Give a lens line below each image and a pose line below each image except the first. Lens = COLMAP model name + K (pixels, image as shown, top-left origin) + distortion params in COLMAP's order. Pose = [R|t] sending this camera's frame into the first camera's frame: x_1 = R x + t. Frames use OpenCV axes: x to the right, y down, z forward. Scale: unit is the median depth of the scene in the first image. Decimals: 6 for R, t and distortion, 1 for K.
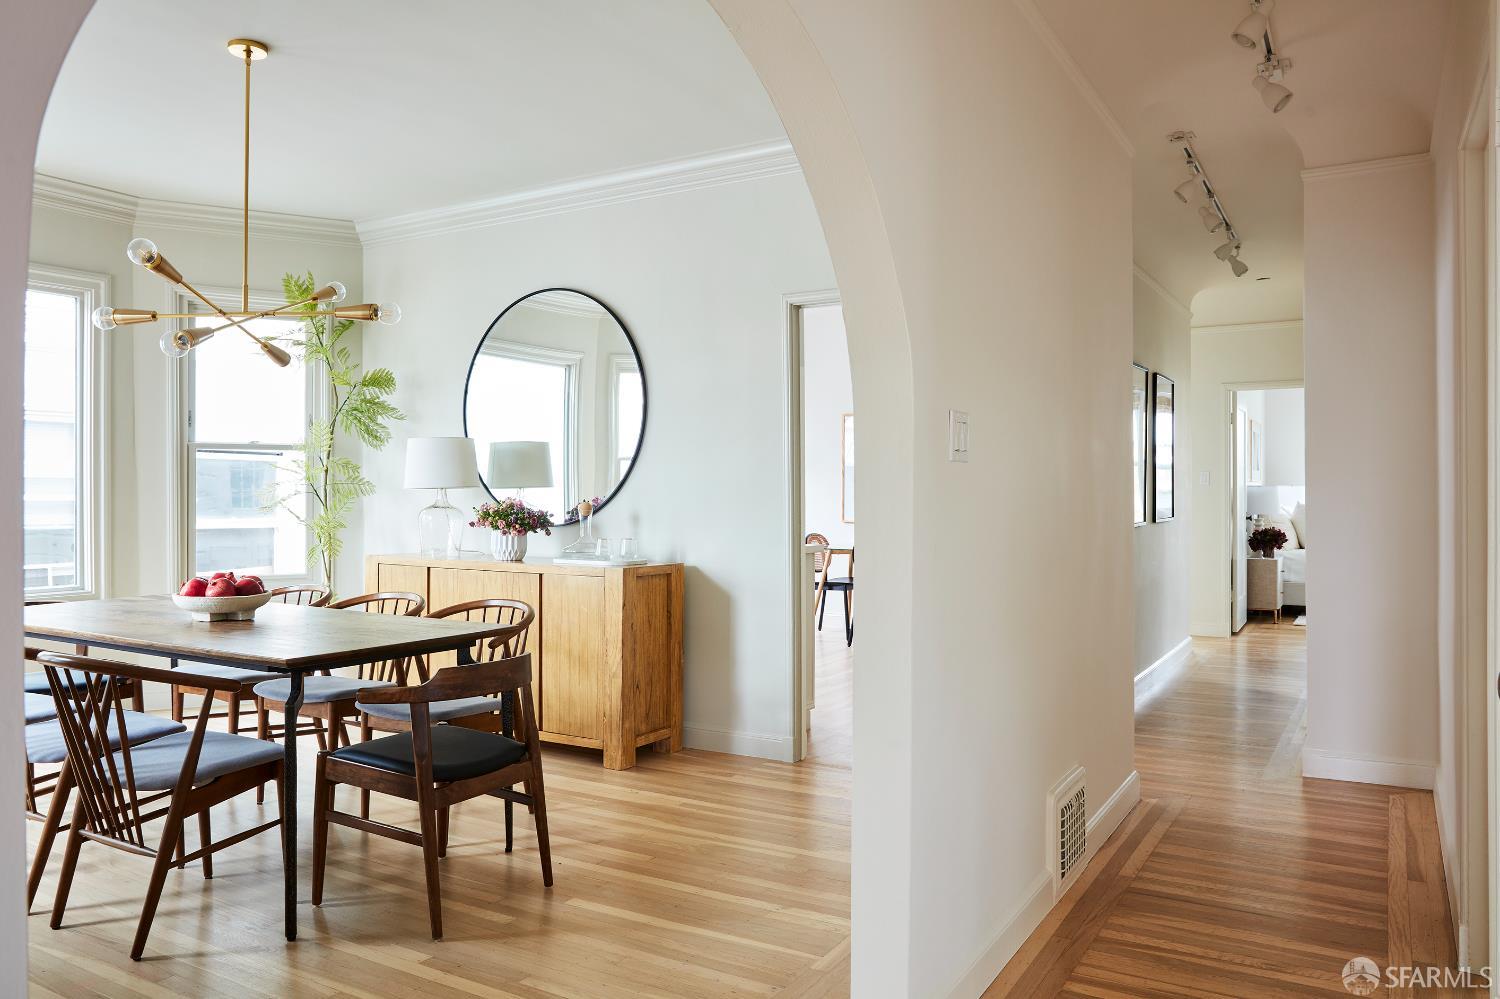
lens RADIAL K [[1061.6, 0, 750.0], [0, 1061.6, 499.5], [0, 0, 1]] dist [-0.070882, 0.060042]
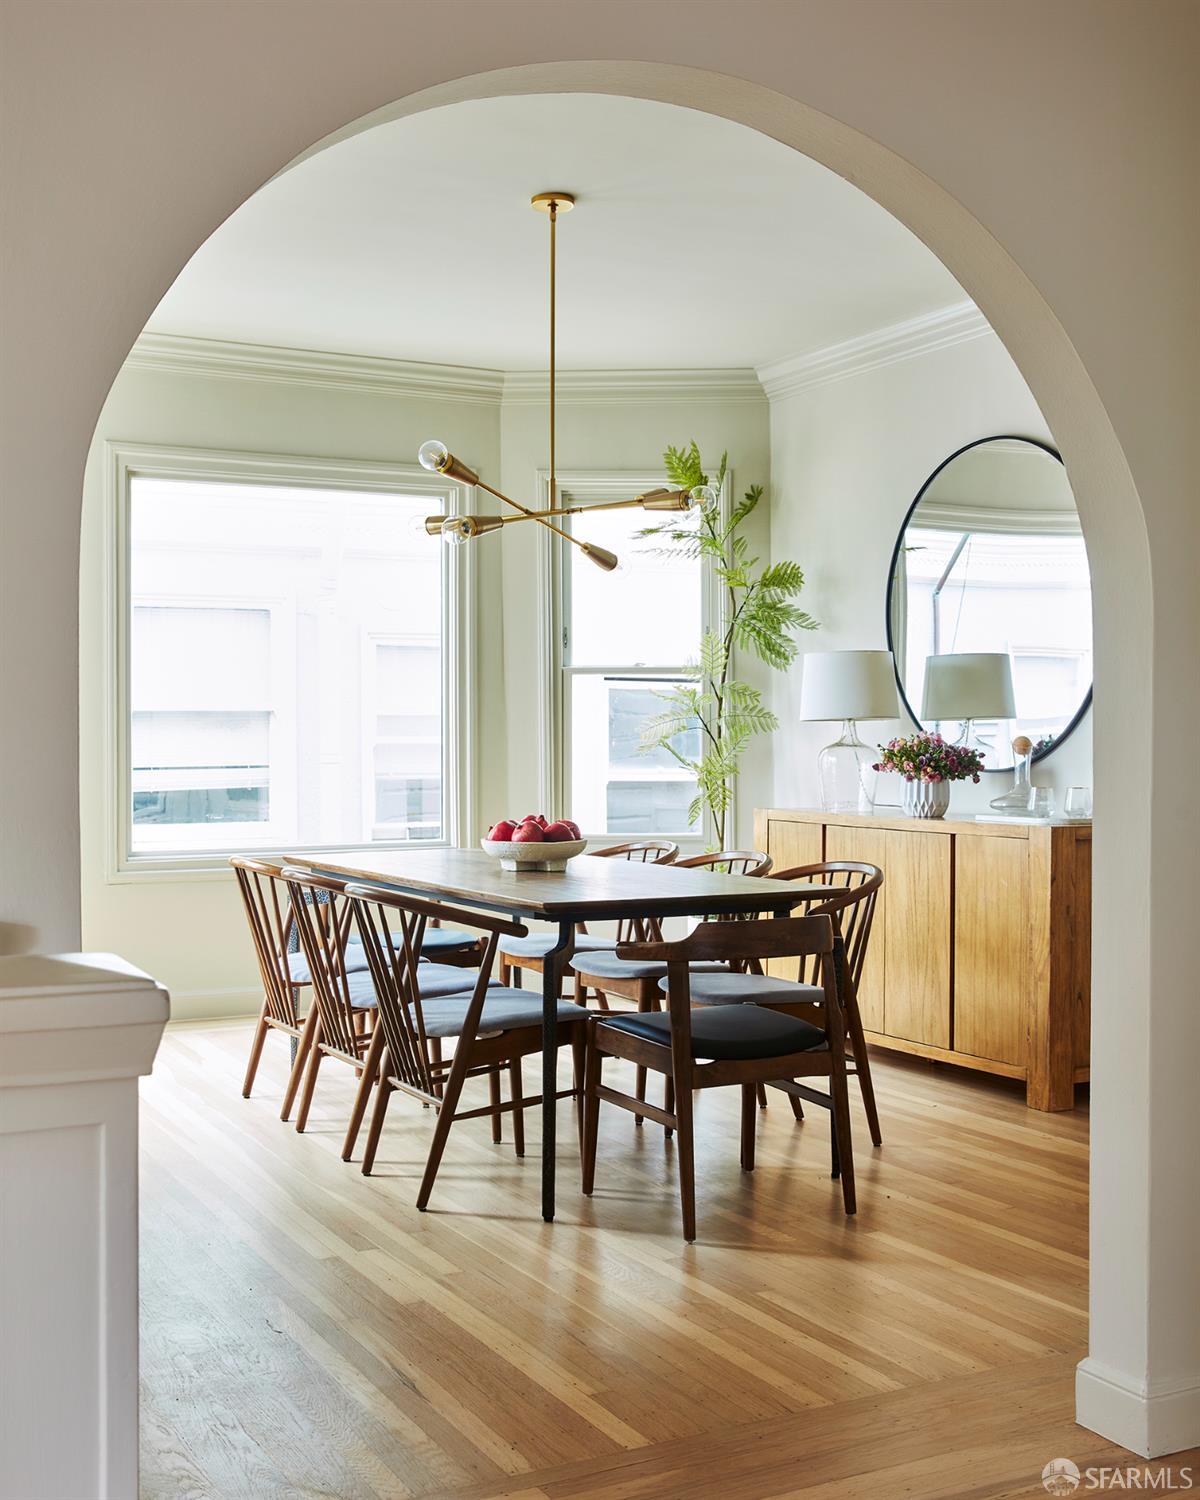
lens RADIAL K [[1698.3, 0, 600.0], [0, 1698.3, 750.0], [0, 0, 1]] dist [-0.058857, 0.003606]
pose [[0.852571, -0.001708, -0.522608, 0.206274], [0.000809, 0.999998, -0.001949, 0.014547], [0.522610, 0.001239, 0.852571, -0.120804]]
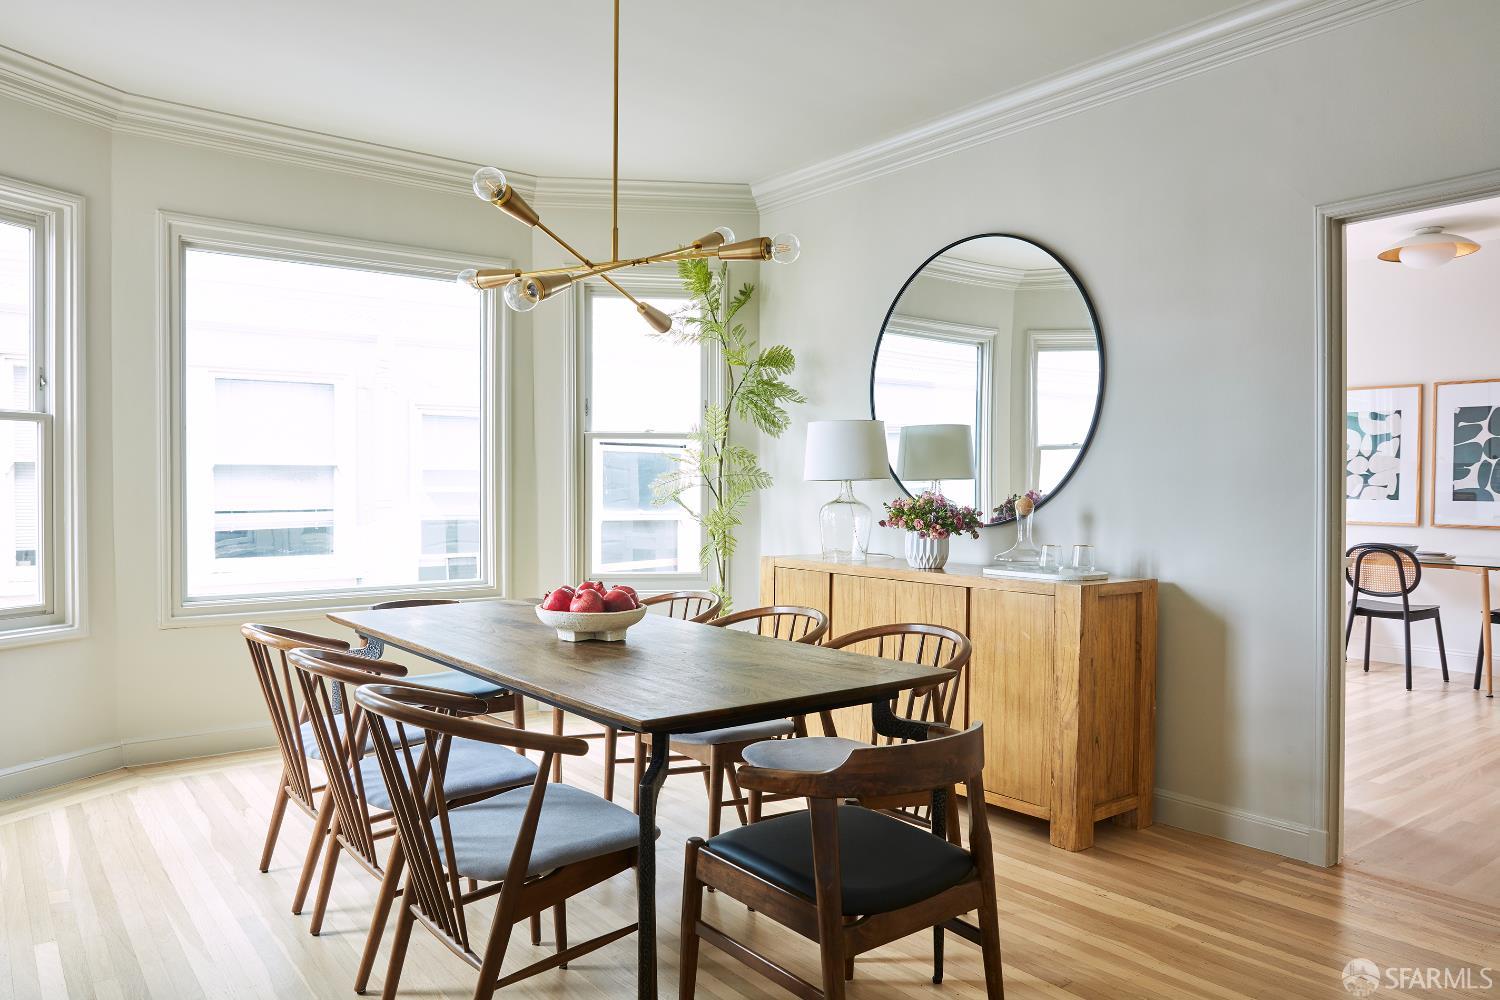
lens RADIAL K [[1026.7, 0, 734.2], [0, 1026.7, 506.0], [0, 0, 1]] dist [-0.037380, -0.000592]
pose [[0.926916, 0.008727, -0.375167, -0.073608], [-0.003696, 0.999893, 0.014127, -0.001268], [0.375251, -0.011708, 0.926849, 0.224118]]
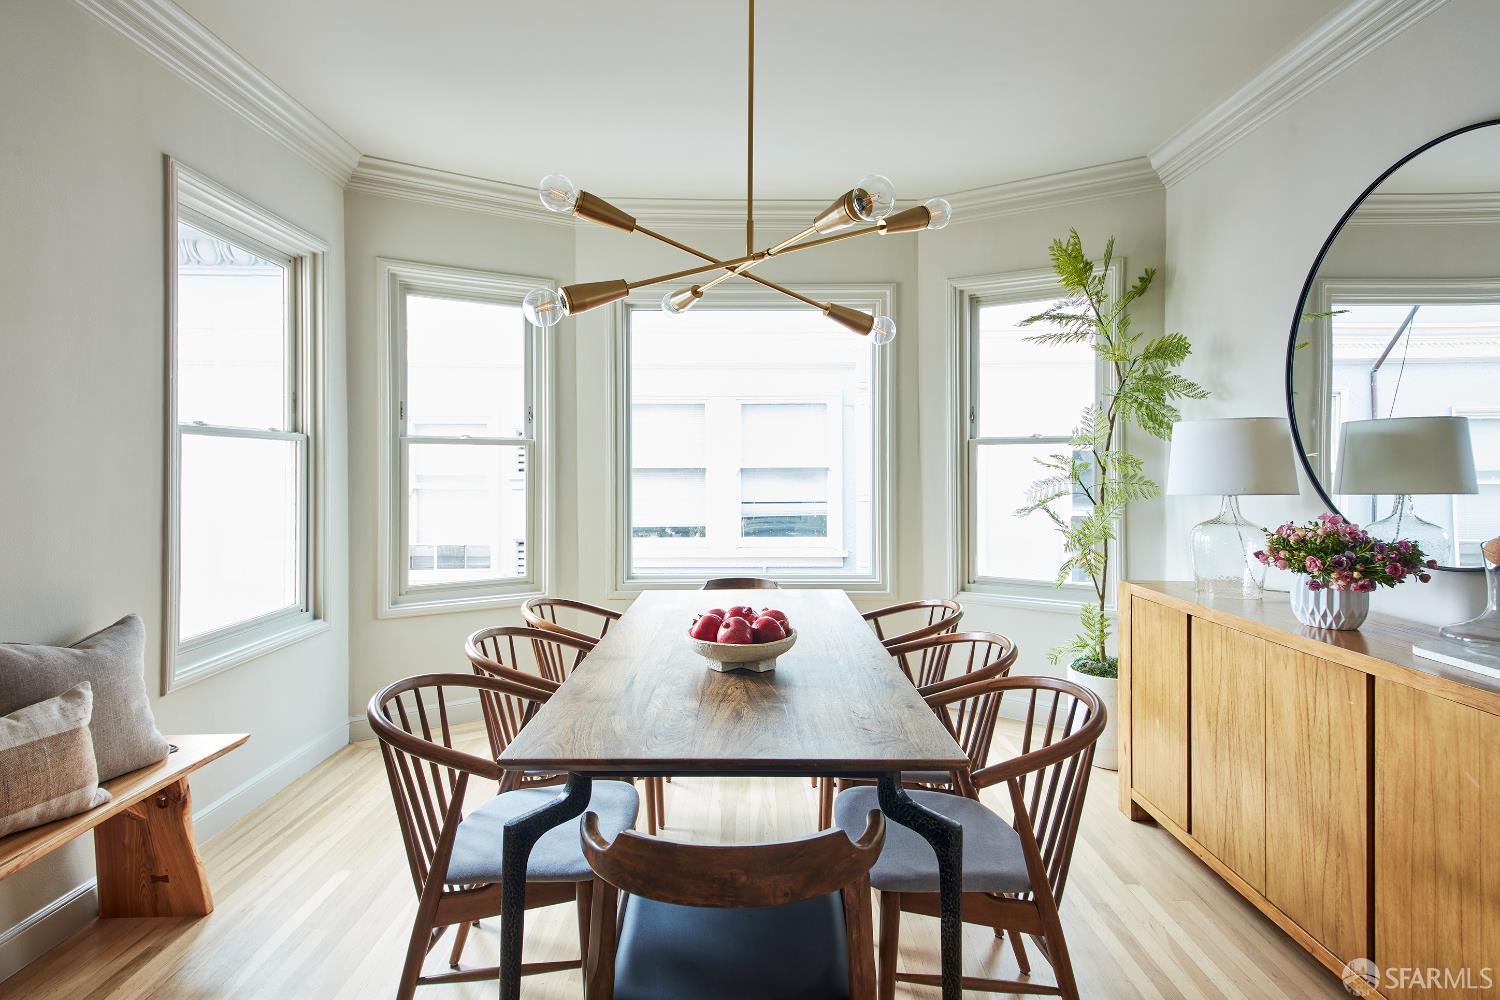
lens RADIAL K [[763.7, 0, 756.4], [0, 763.7, 472.6], [0, 0, 1]] dist [0.052092, -0.025112]
pose [[0.514108, 0.002099, -0.857723, -0.026368], [-0.005644, 0.999984, -0.000935, -0.025607], [0.857707, 0.005322, 0.514111, 0.555443]]
